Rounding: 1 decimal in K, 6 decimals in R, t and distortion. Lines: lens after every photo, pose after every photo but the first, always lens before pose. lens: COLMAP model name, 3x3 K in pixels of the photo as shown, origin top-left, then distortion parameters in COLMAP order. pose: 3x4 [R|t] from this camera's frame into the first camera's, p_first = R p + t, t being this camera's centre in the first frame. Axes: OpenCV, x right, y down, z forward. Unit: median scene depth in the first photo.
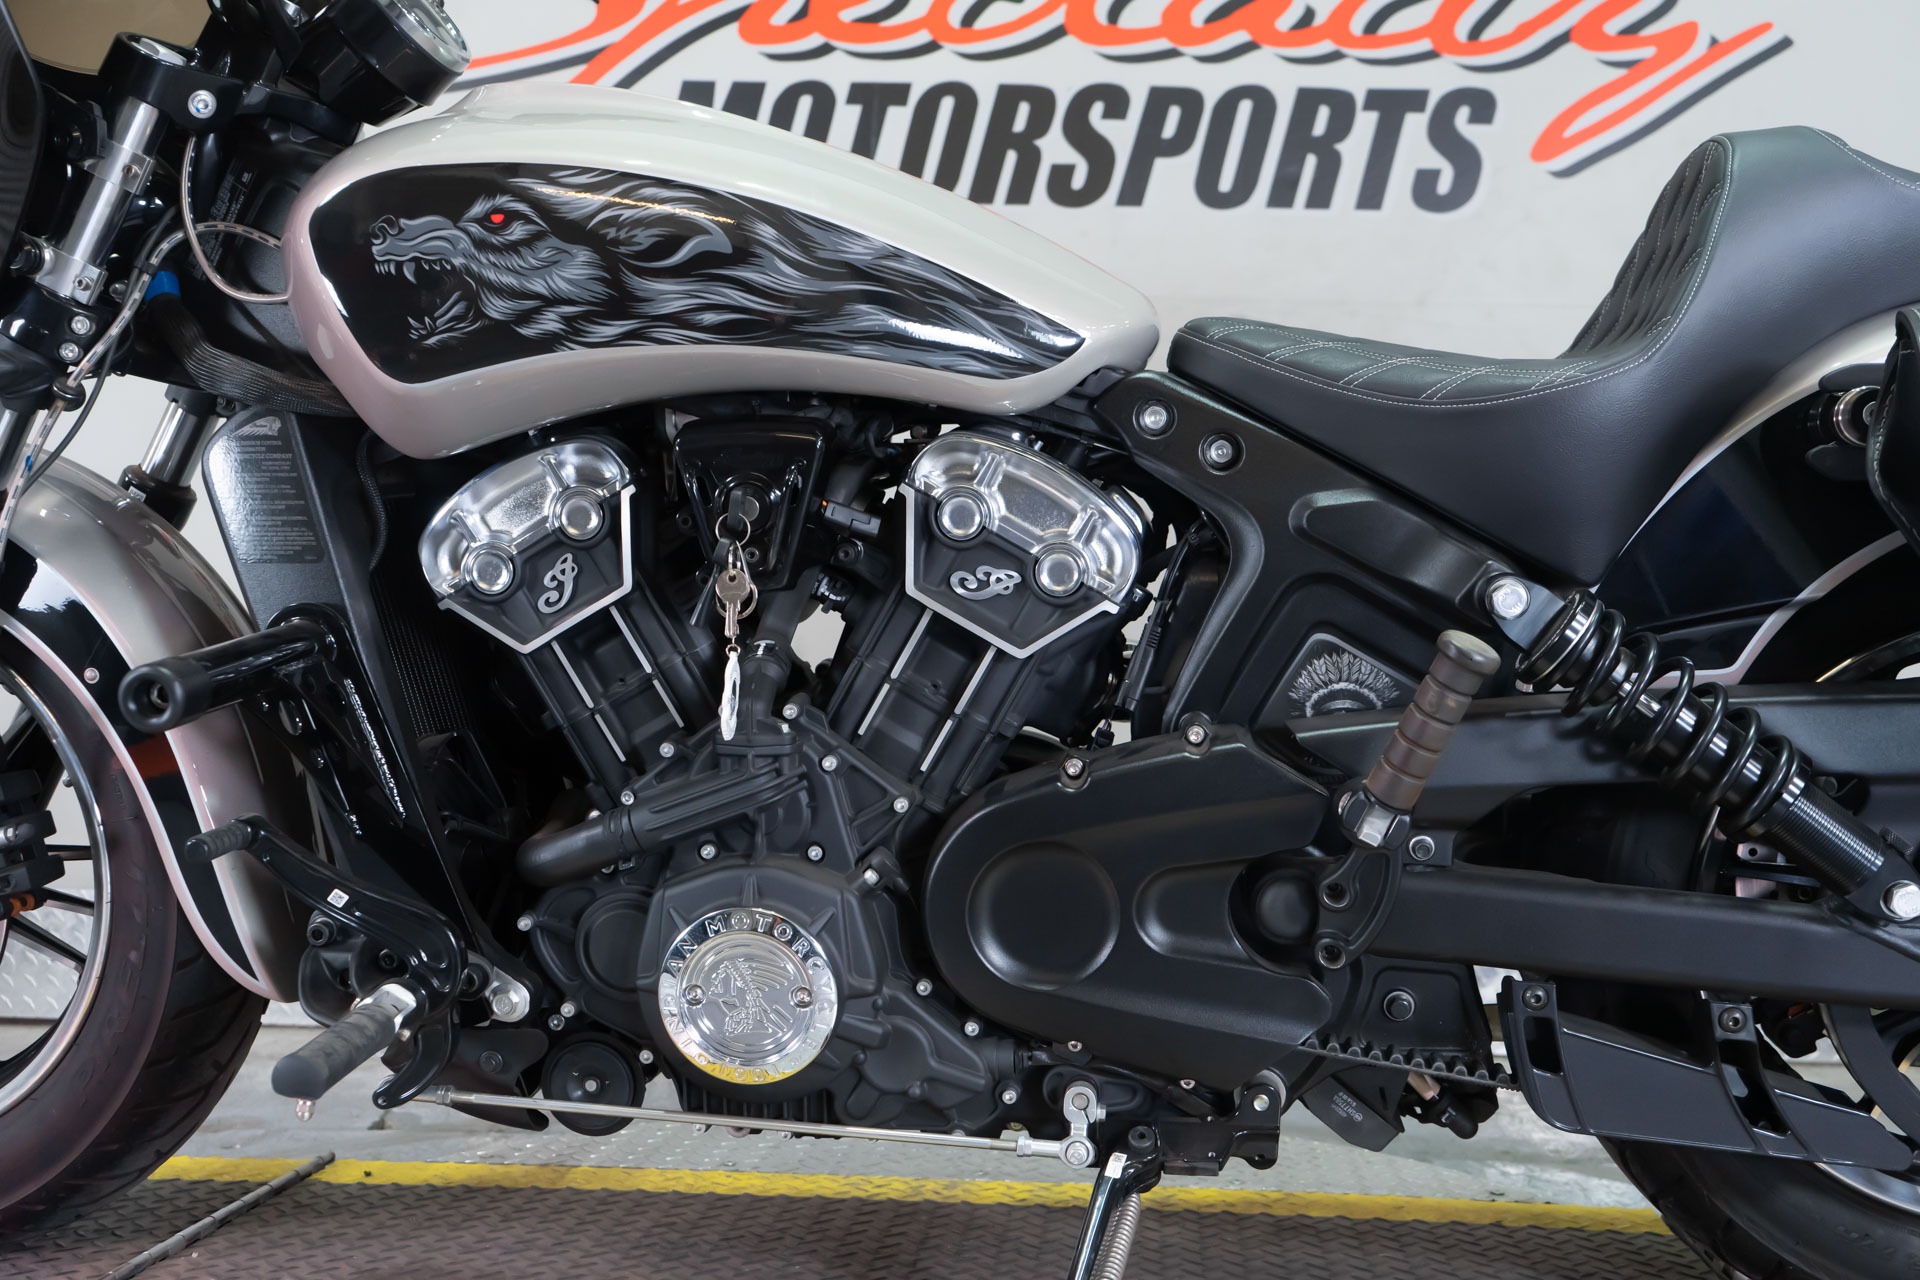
lens RADIAL K [[1904.3, 0, 967.3], [0, 1904.3, 632.0], [0, 0, 1]] dist [-0.015326, 0.000000]
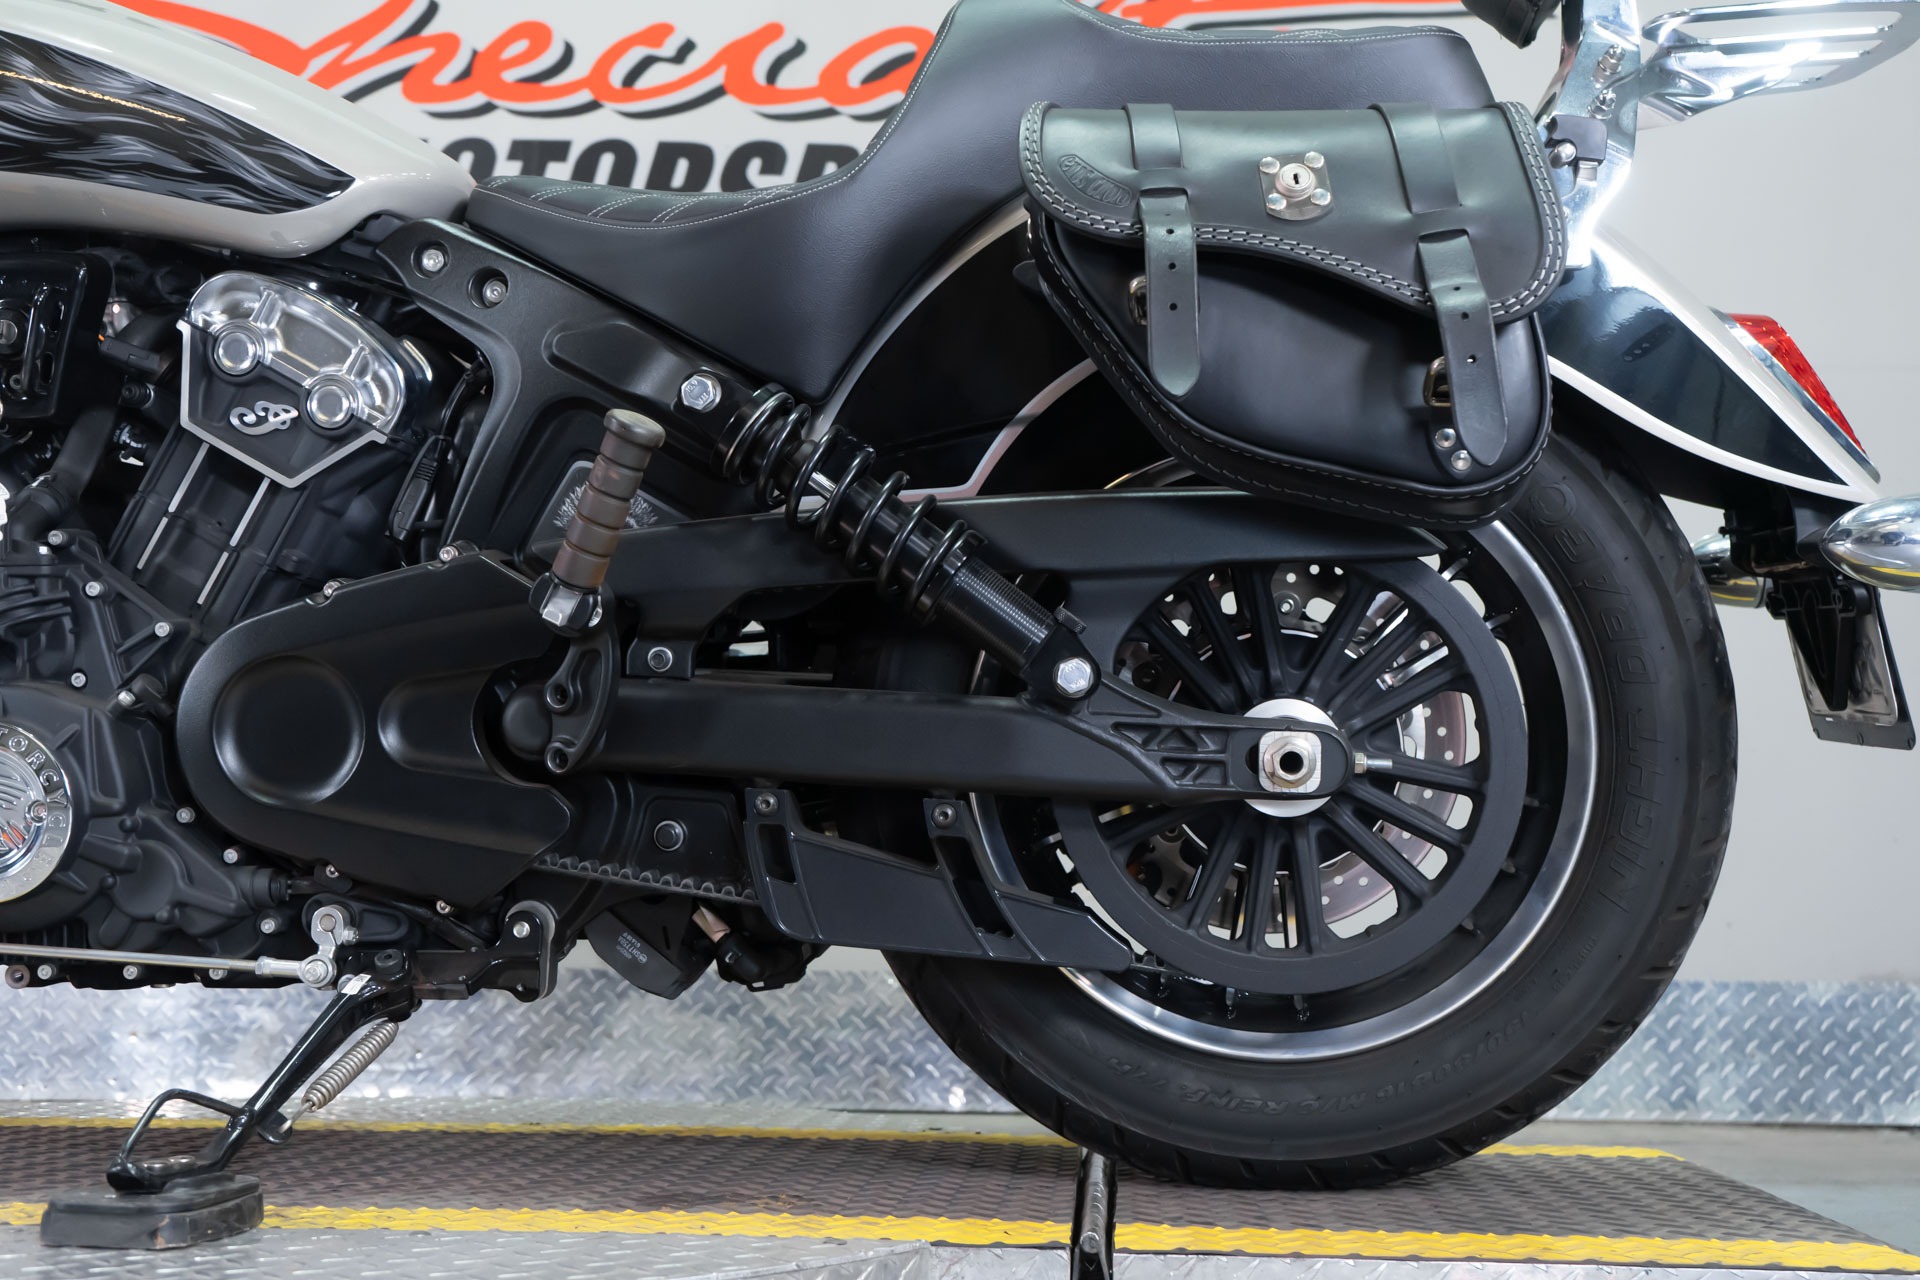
lens RADIAL K [[1987.6, 0, 960.8], [0, 1987.6, 630.3], [0, 0, 1]] dist [0.027605, 0.000000]
pose [[0.999879, -0.001386, 0.015510, 0.369504], [0.003166, 0.993322, -0.115332, 0.213582], [-0.015247, 0.115367, 0.993206, -0.057023]]
